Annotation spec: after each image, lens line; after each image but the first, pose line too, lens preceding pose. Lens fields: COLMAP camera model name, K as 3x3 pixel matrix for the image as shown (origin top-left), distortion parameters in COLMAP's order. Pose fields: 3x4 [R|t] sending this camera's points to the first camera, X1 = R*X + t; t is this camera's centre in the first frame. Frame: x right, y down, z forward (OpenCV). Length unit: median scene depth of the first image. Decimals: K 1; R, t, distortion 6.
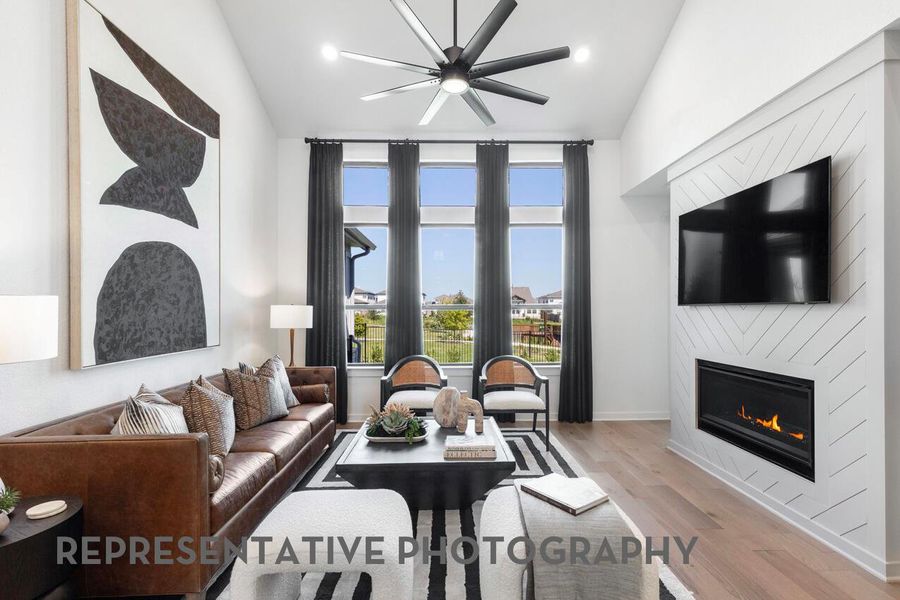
lens RADIAL K [[408.4, 0, 450.0], [0, 408.4, 305.7], [0, 0, 1]] dist [0.010577, -0.000455]
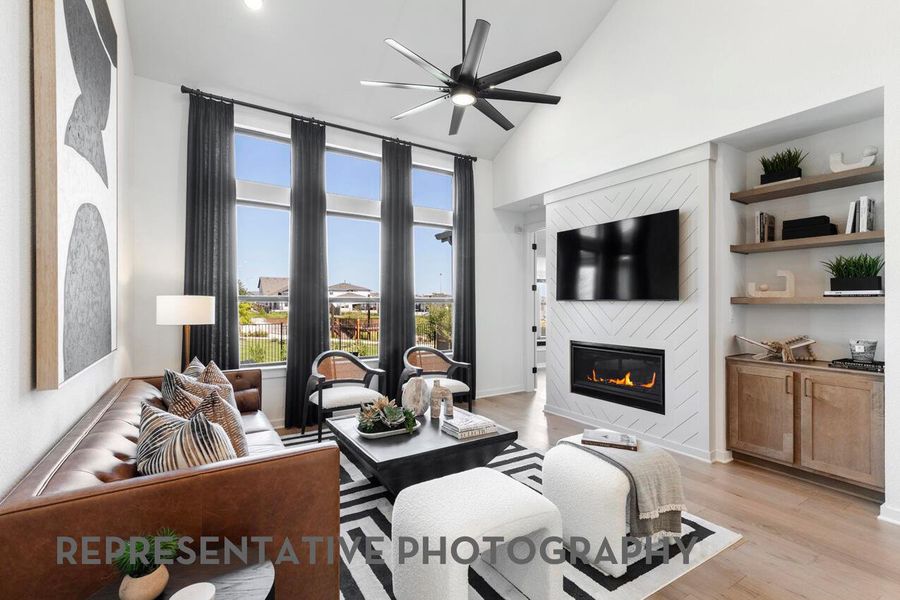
lens RADIAL K [[408.4, 0, 451.0], [0, 408.4, 298.6], [0, 0, 1]] dist [0.010577, -0.000455]
pose [[0.855456, 0.011922, 0.517737, -0.470704], [-0.012056, 0.999923, -0.003104, 0.001277], [-0.517734, -0.003587, 0.855534, 0.063523]]
